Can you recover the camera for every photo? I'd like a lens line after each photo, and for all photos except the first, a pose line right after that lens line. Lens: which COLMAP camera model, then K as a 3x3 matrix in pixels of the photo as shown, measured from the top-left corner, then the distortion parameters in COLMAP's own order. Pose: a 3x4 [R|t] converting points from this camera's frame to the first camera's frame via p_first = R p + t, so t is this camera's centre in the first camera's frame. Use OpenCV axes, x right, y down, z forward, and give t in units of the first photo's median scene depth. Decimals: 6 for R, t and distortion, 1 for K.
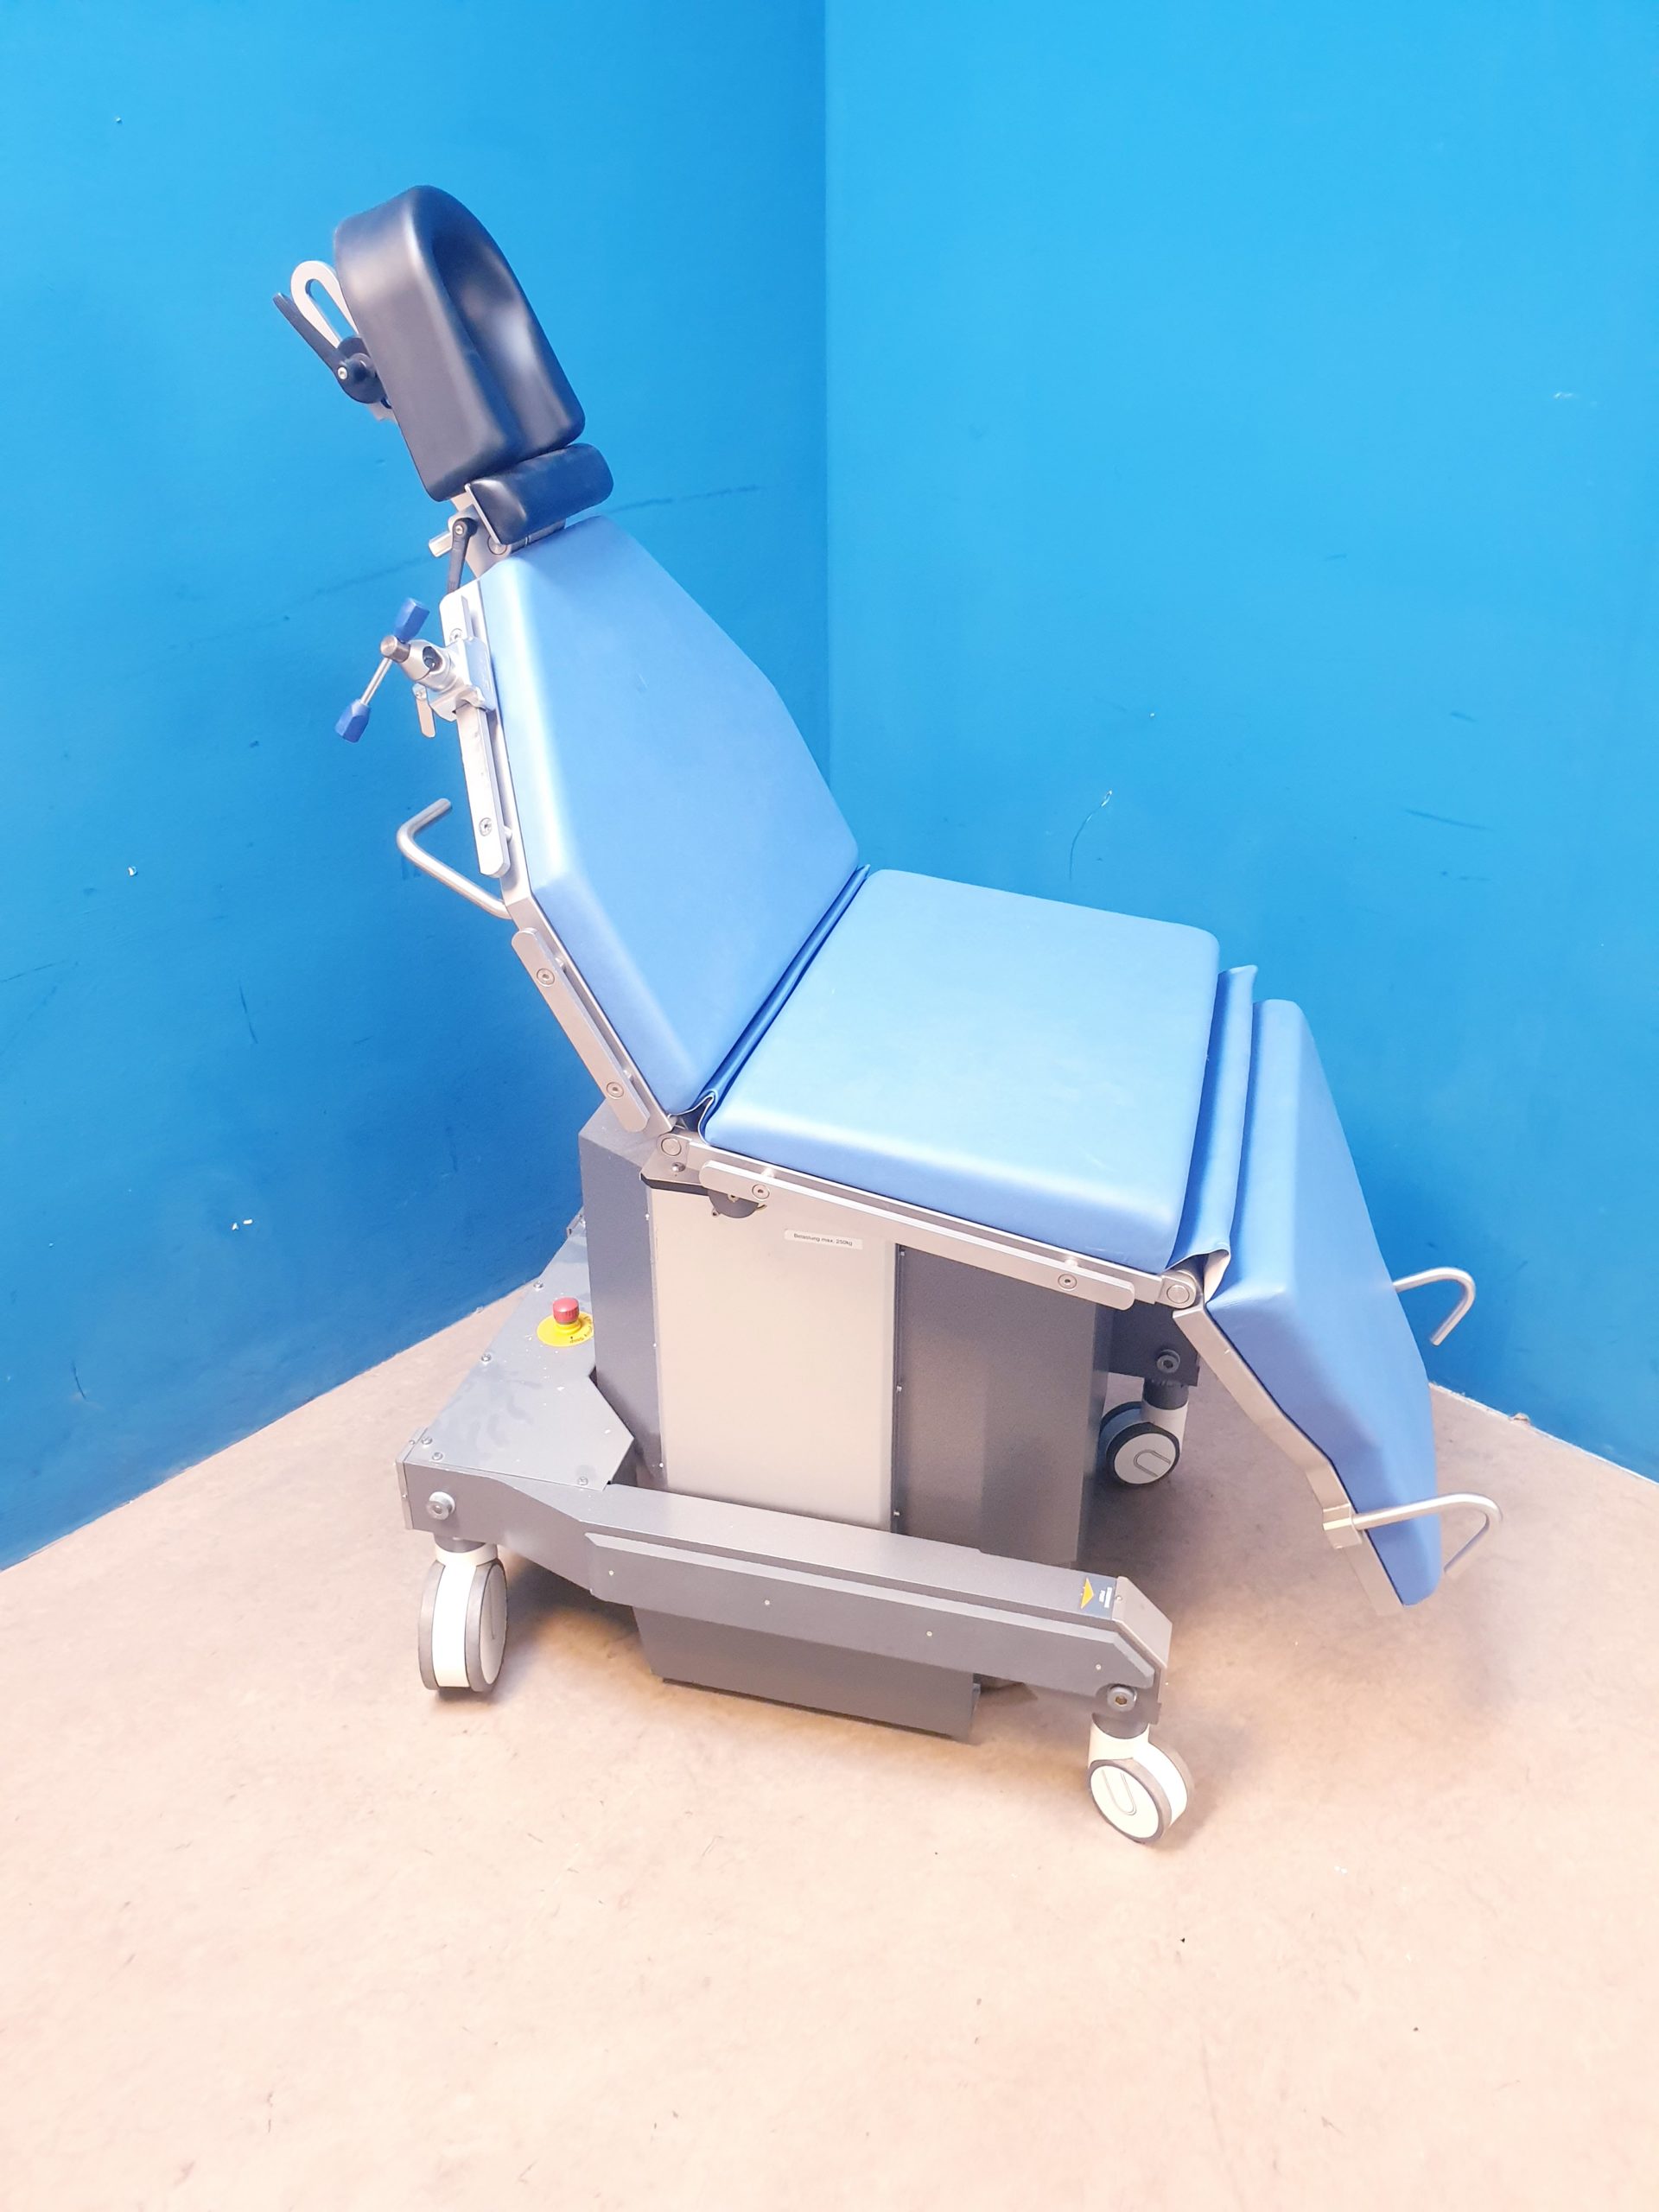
lens RADIAL K [[1737.4, 0, 854.0], [0, 1737.4, 1095.1], [0, 0, 1]] dist [-0.040464, 0.103883]
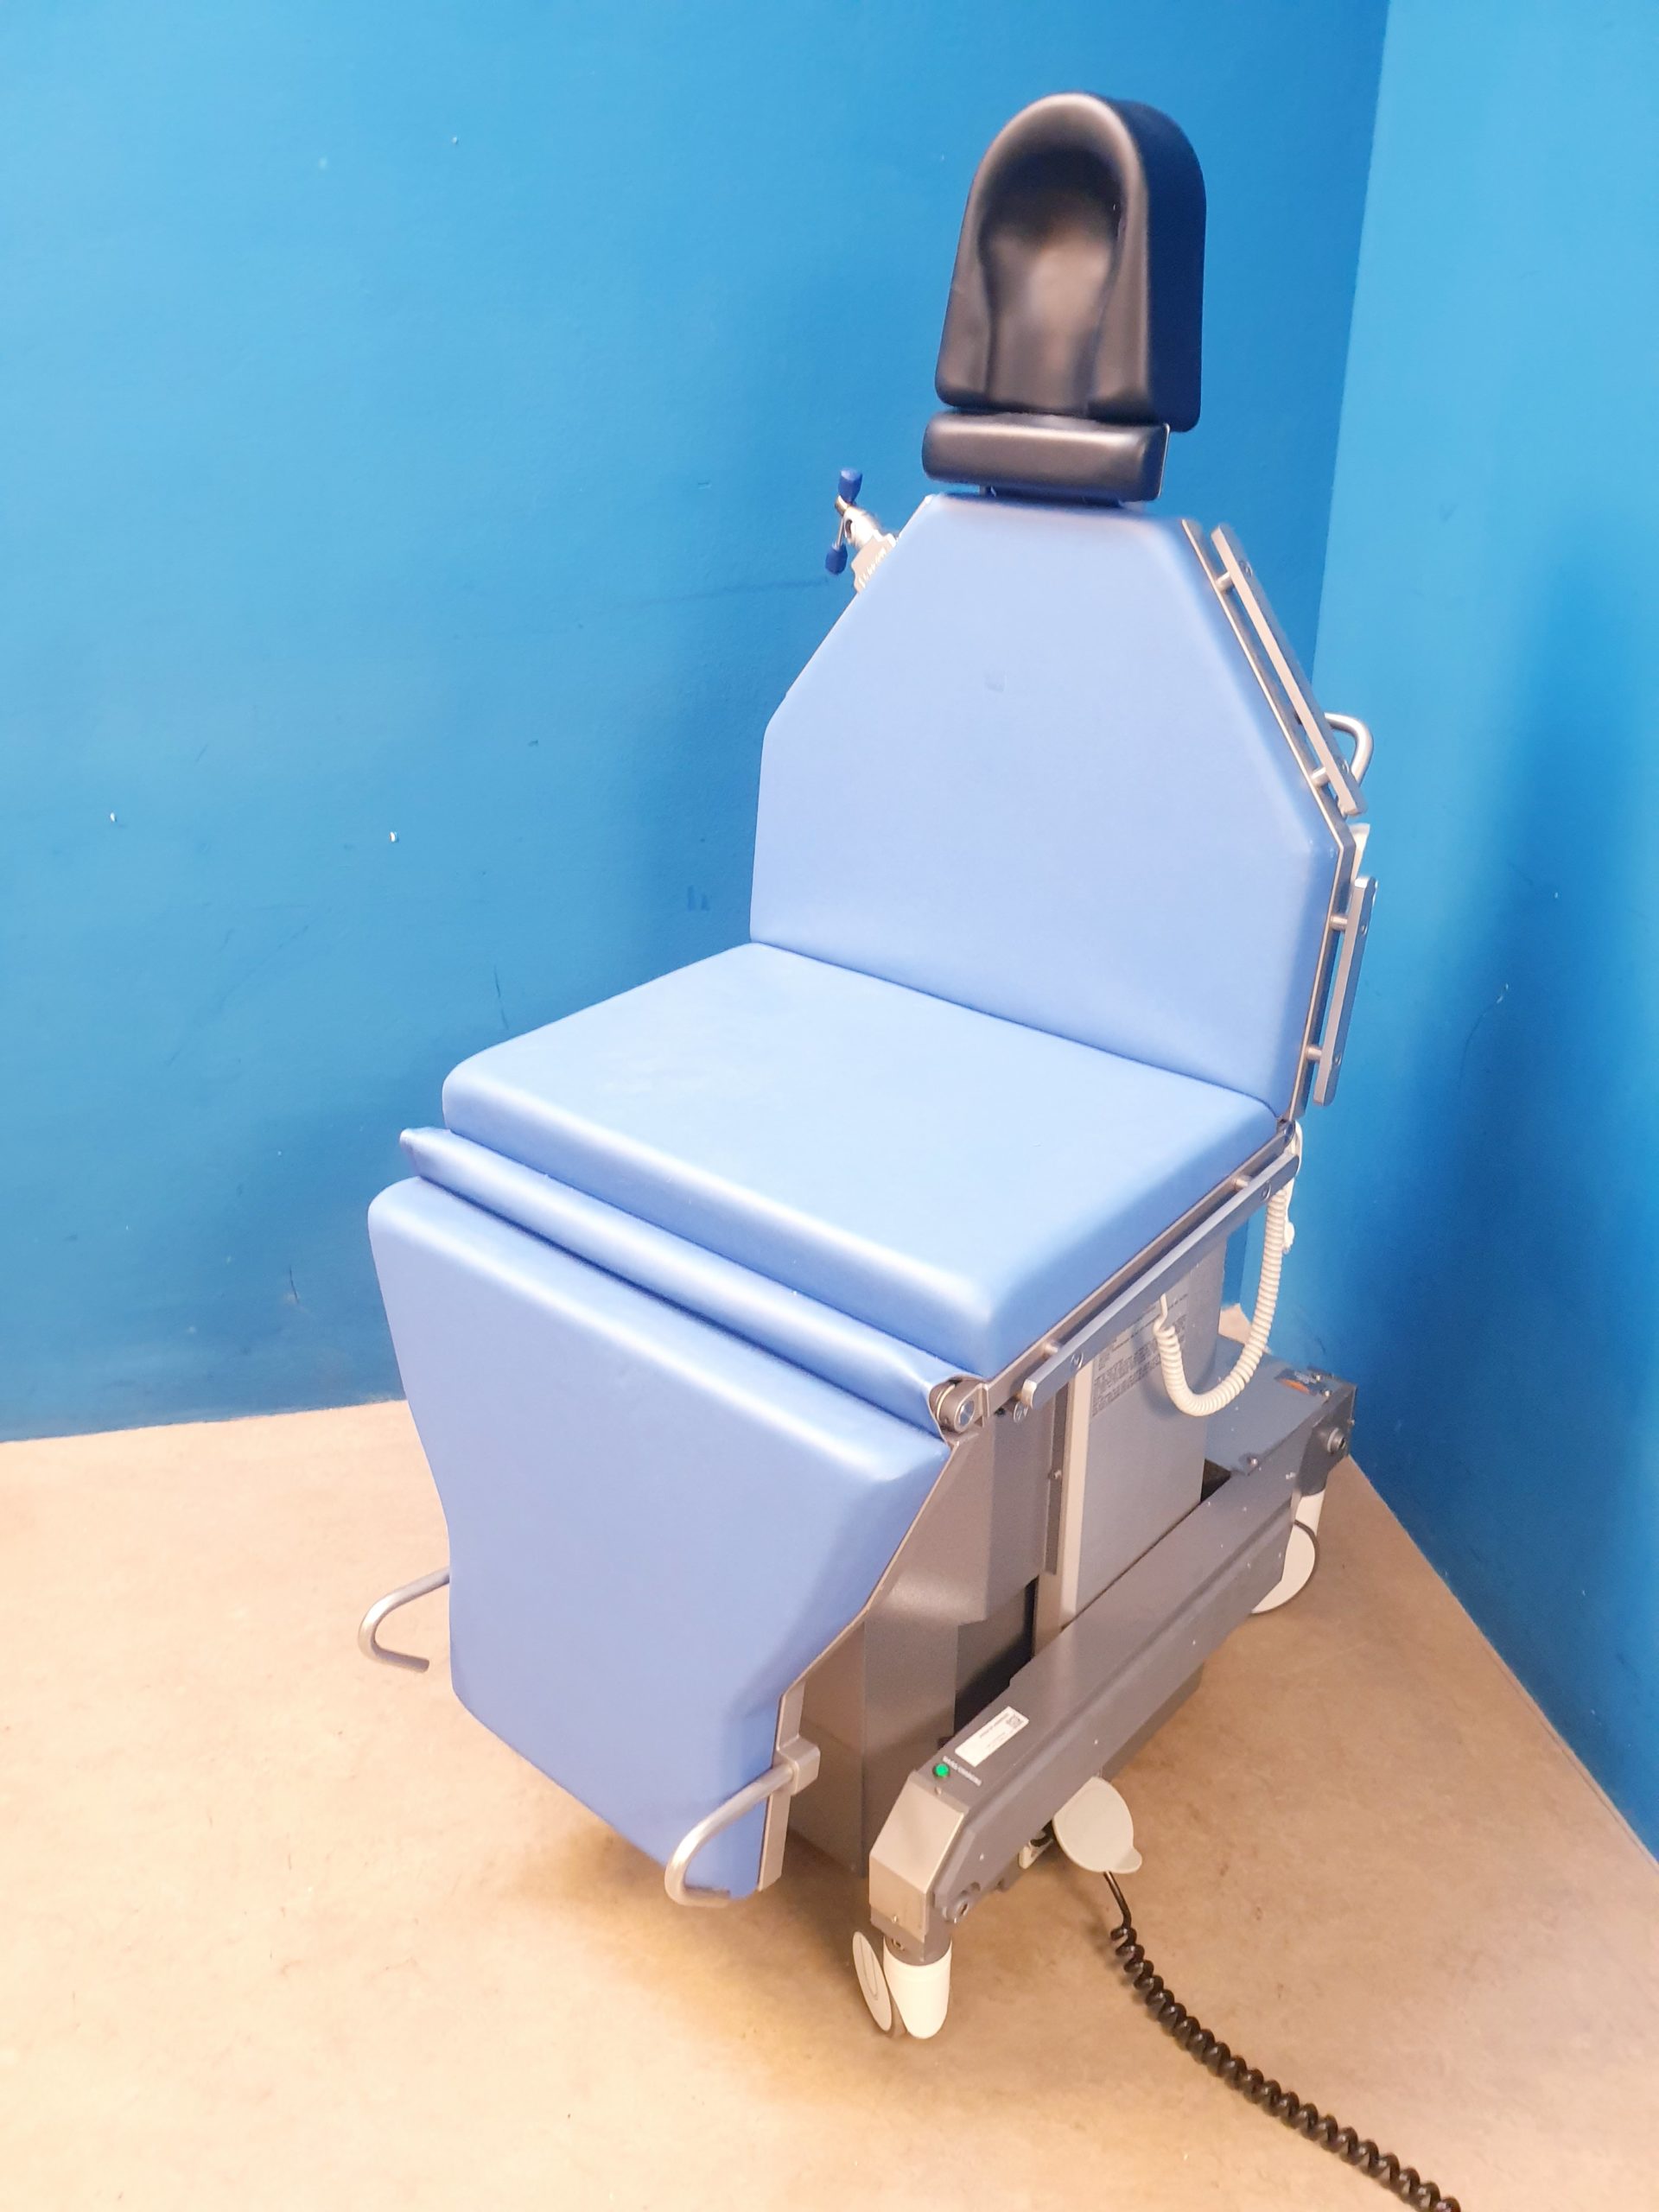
lens RADIAL K [[1711.0, 0, 853.2], [0, 1711.0, 1131.6], [0, 0, 1]] dist [0.005896, 0.010582]
pose [[0.797696, 0.263317, -0.542536, 0.426466], [-0.288893, 0.956547, 0.039493, -0.078497], [0.529360, 0.125231, 0.839104, 0.281568]]
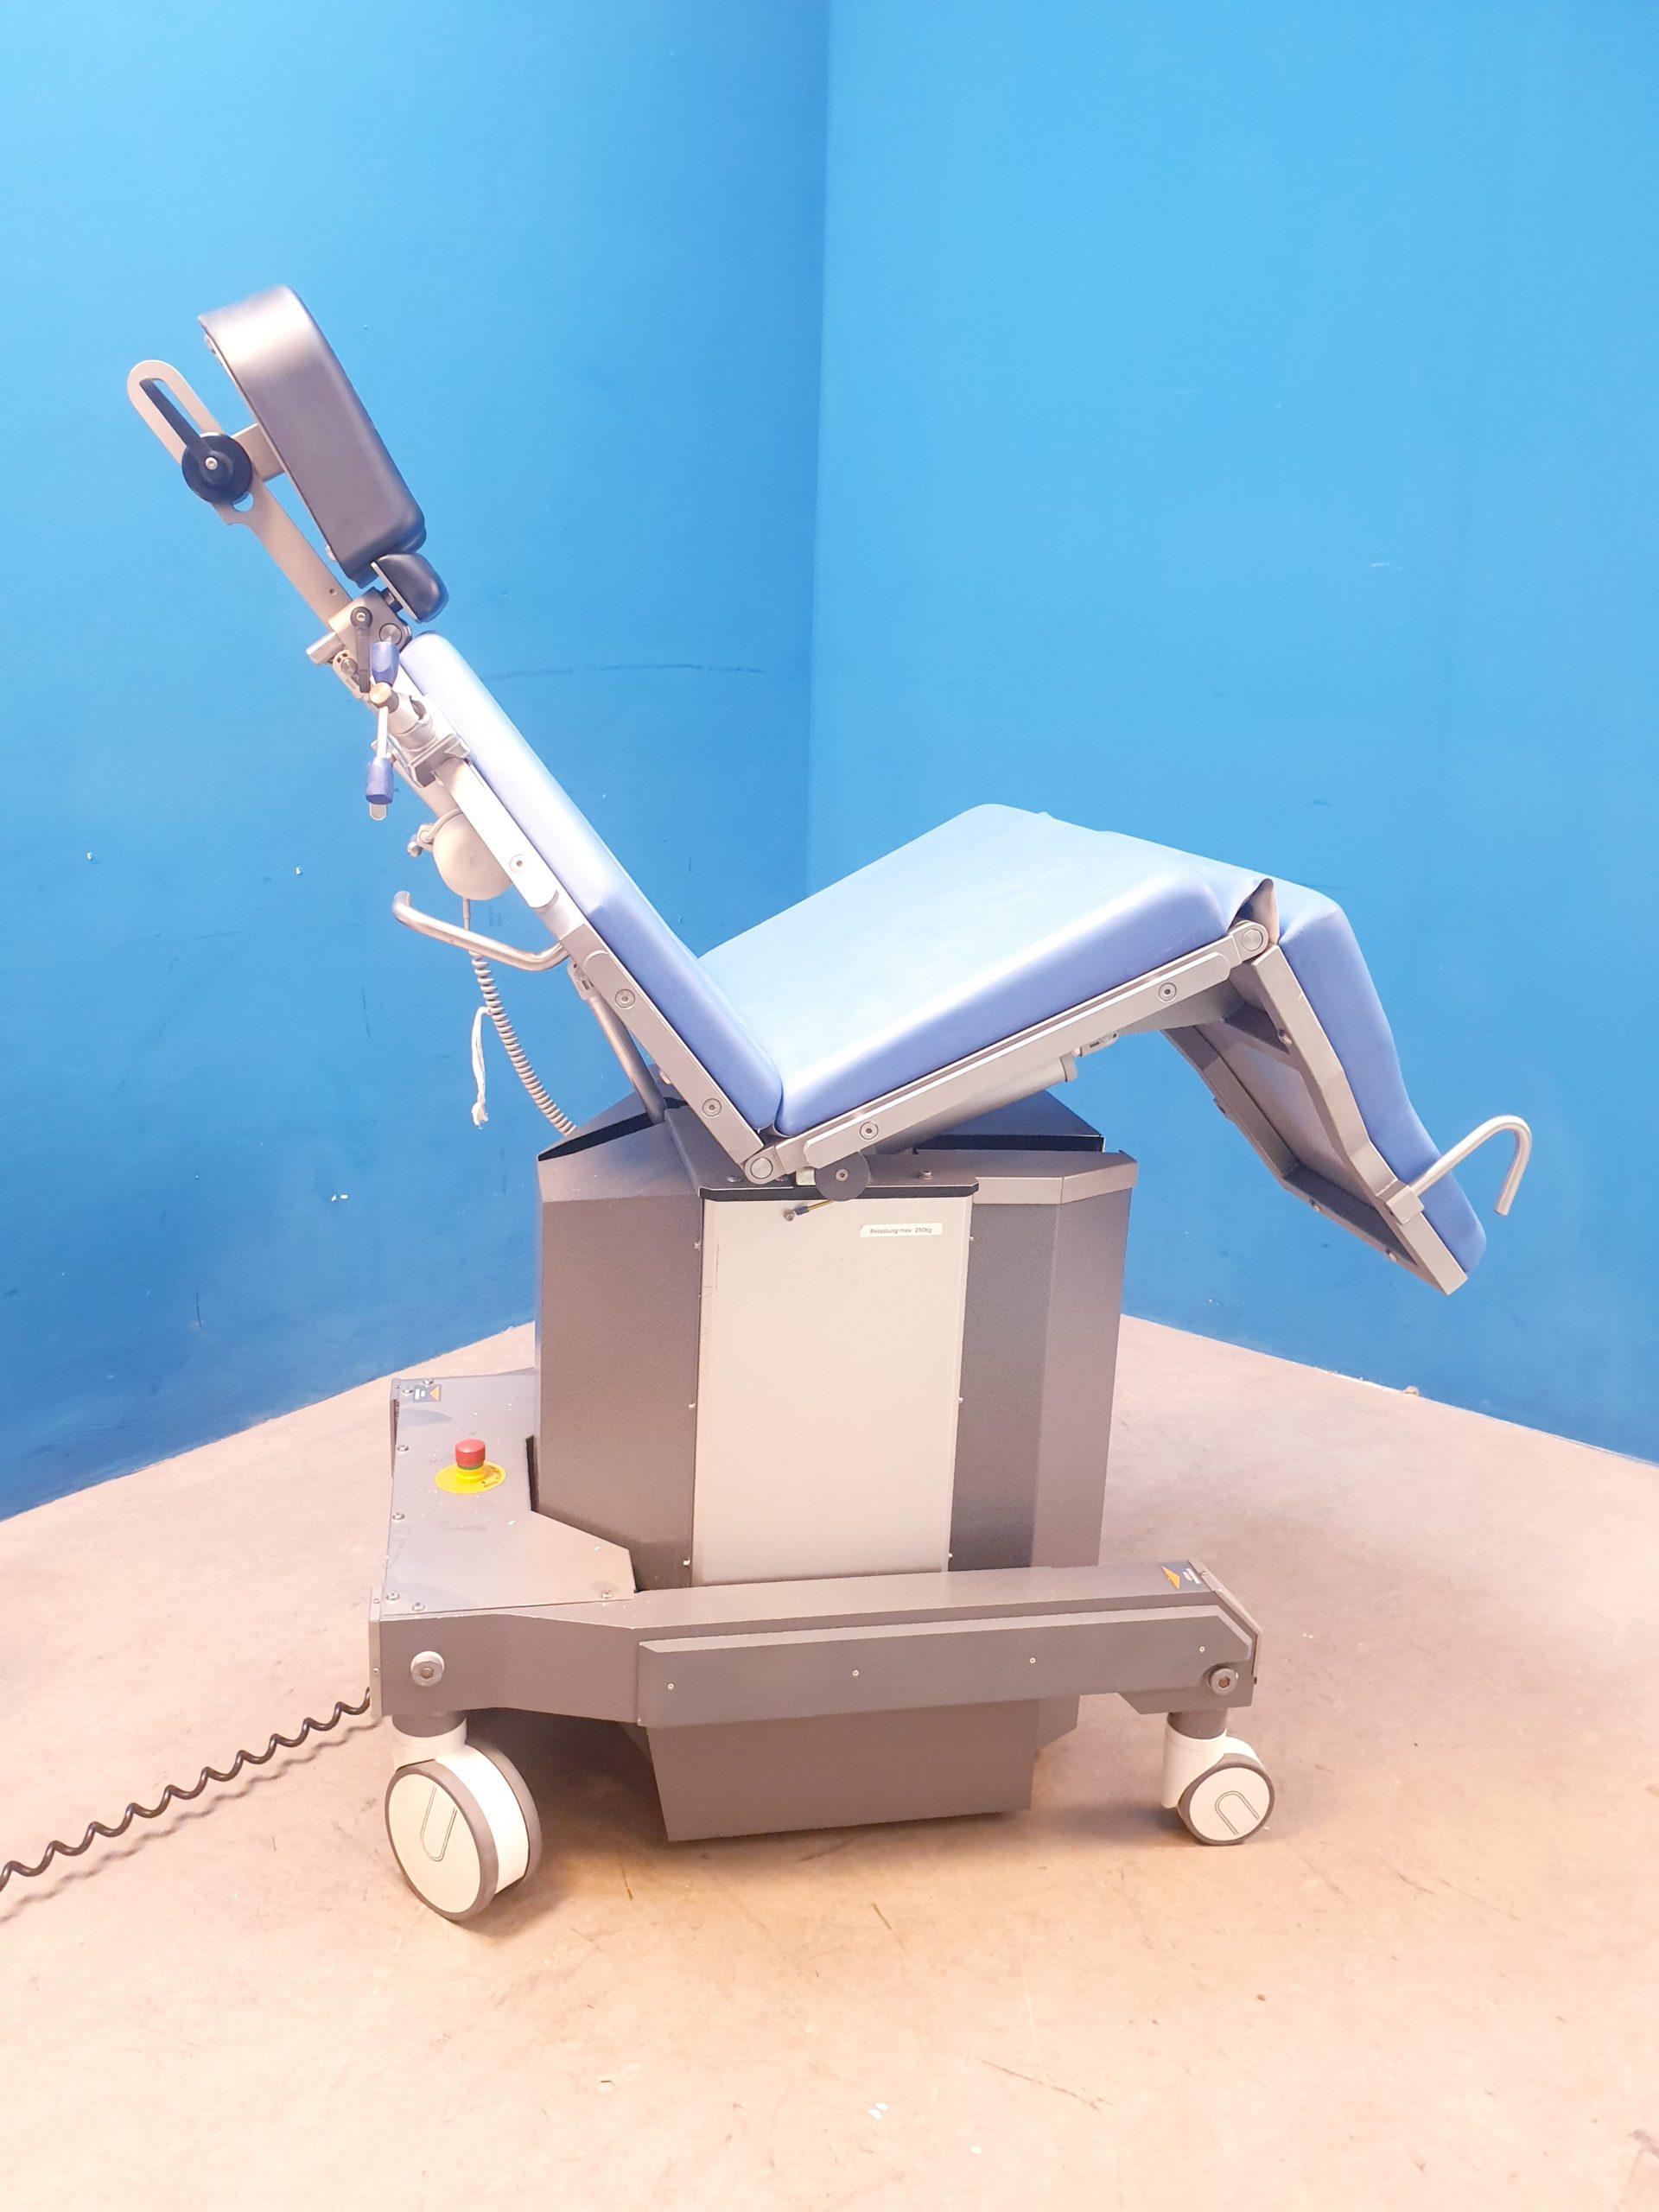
lens RADIAL K [[1724.3, 0, 829.5], [0, 1724.3, 1106.0], [0, 0, 1]] dist [-0.000011, 0.020211]
pose [[0.996563, 0.011874, 0.081984, -0.133368], [0.008454, 0.969929, -0.243239, 0.336821], [-0.082407, 0.243096, 0.966495, -0.190566]]
